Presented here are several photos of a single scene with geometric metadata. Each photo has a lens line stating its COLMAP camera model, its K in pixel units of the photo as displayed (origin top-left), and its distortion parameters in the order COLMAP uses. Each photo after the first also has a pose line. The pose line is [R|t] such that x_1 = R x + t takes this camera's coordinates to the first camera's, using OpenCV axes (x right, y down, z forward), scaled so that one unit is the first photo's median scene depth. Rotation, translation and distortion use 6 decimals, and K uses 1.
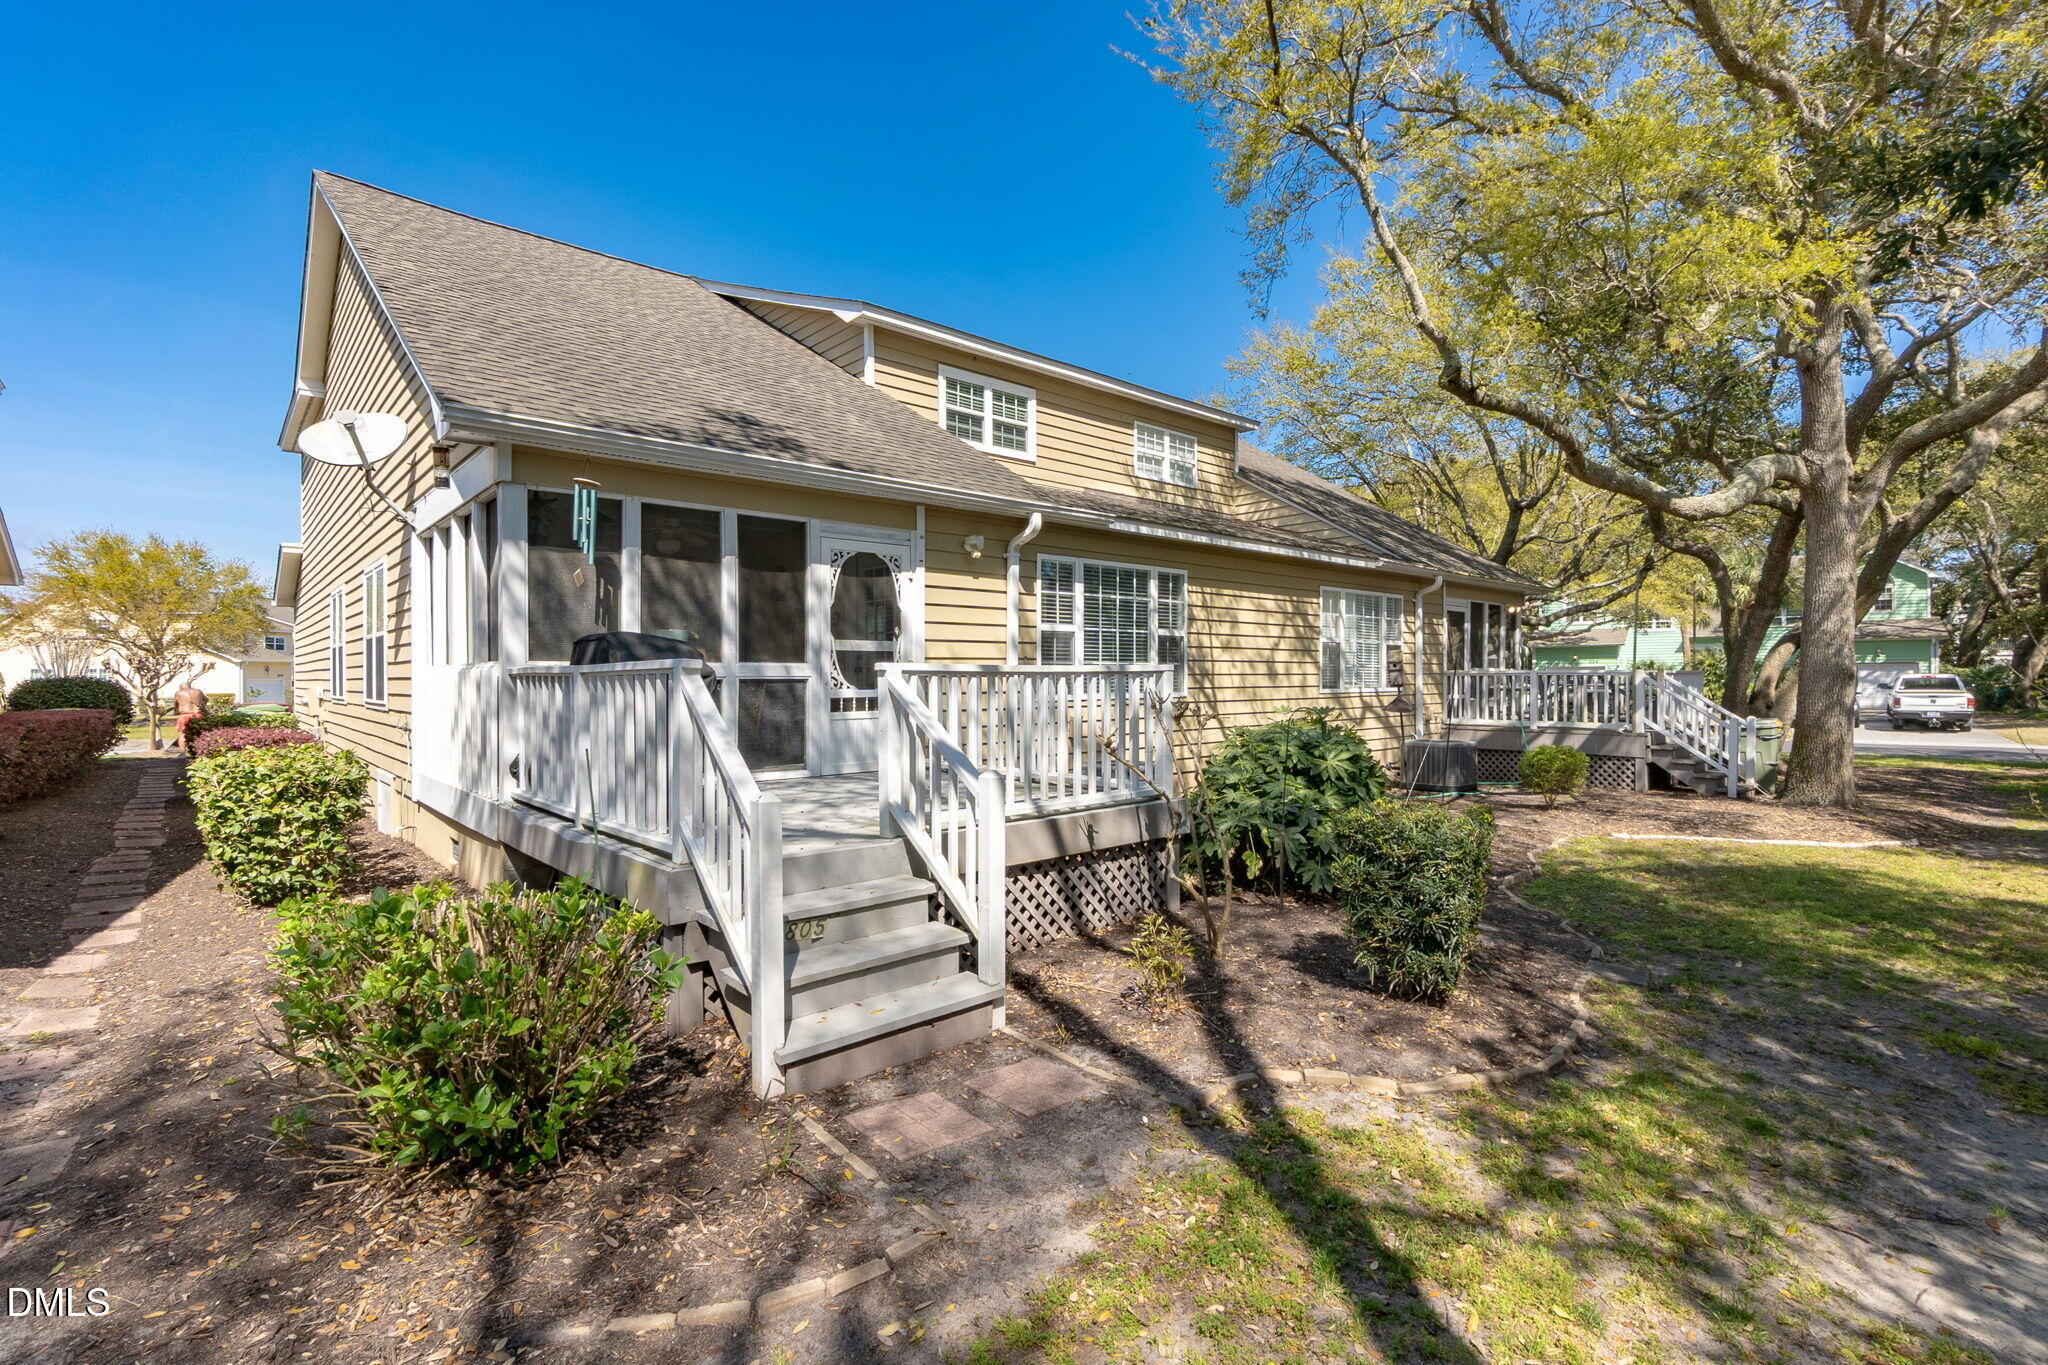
lens RADIAL K [[952.4, 0, 1026.7], [0, 952.4, 687.2], [0, 0, 1]] dist [-0.018383, 0.004013]
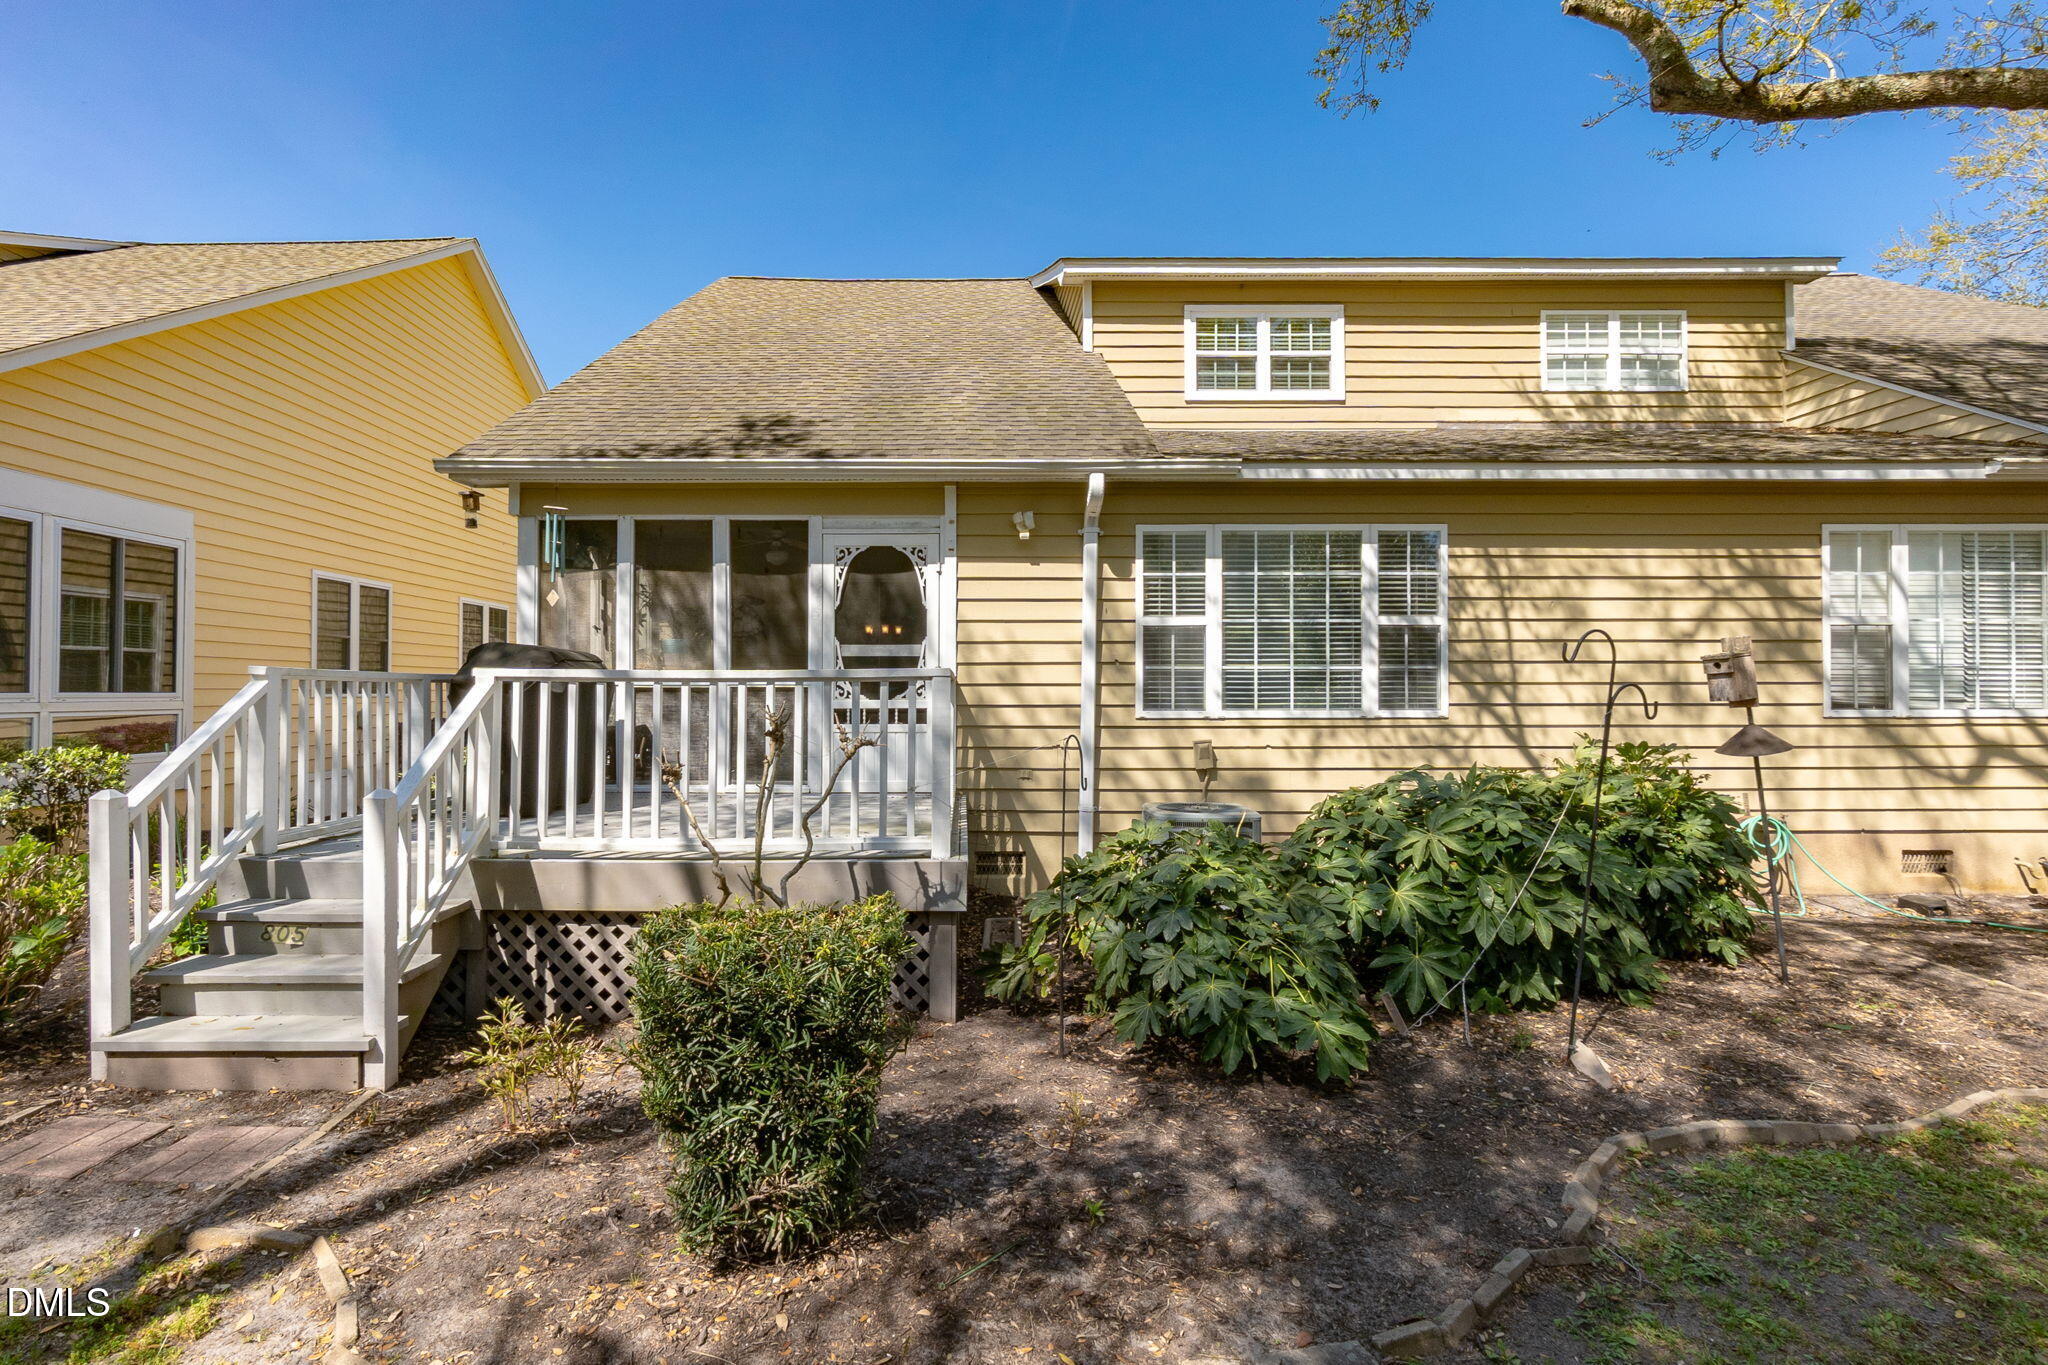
lens RADIAL K [[1011.0, 0, 1024.0], [0, 1011.0, 677.7], [0, 0, 1]] dist [-0.009846, 0.000952]
pose [[0.735720, -0.005926, -0.677259, 0.438431], [-0.010614, 0.999738, -0.020278, -0.000515], [0.677202, 0.022108, 0.735465, 0.307364]]
